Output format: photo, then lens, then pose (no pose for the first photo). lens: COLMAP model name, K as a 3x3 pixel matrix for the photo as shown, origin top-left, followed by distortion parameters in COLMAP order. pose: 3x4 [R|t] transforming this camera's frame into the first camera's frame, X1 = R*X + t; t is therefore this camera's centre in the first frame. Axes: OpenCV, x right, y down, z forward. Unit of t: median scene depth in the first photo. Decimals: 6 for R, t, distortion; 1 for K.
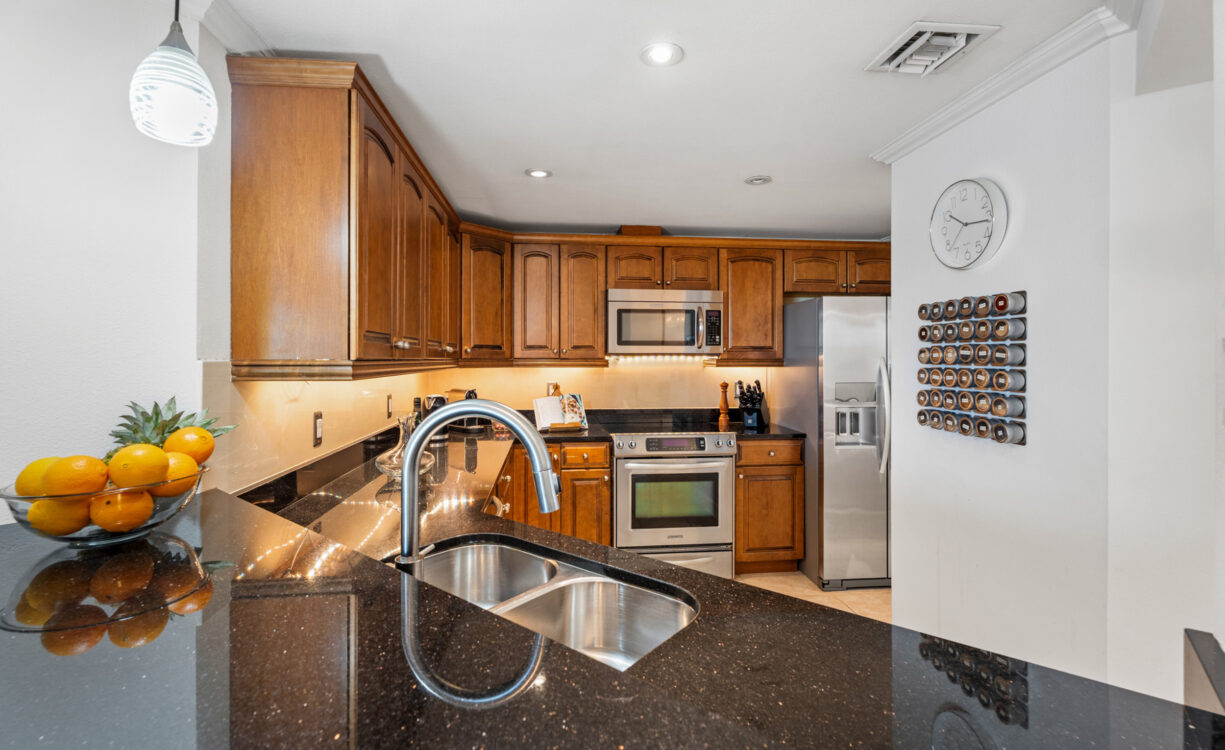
lens RADIAL K [[549.5, 0, 600.9], [0, 549.5, 357.3], [0, 0, 1]] dist [-0.001370, -0.000117]
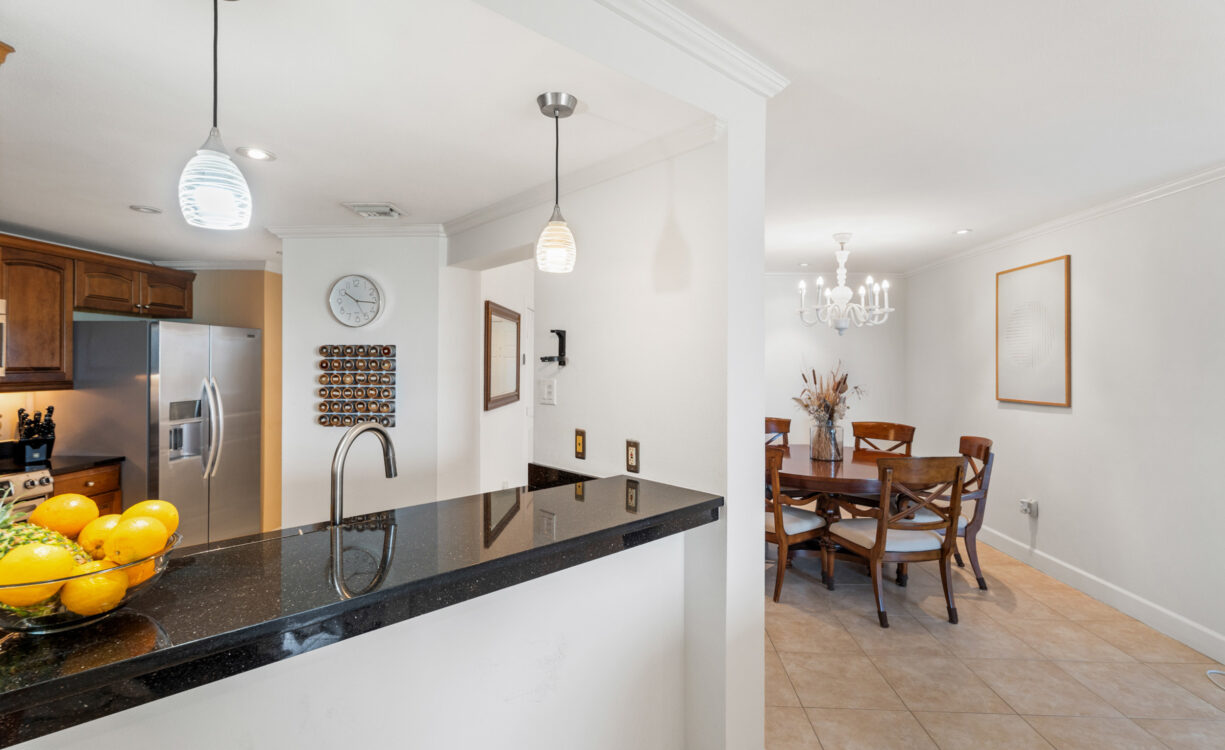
lens RADIAL K [[557.9, 0, 615.7], [0, 557.9, 378.9], [0, 0, 1]] dist [-0.000743, -0.000457]
pose [[0.138951, -0.028051, 0.989902, -0.469767], [0.000135, 0.999599, 0.028307, -0.027010], [-0.990299, -0.003800, 0.138899, -0.007703]]
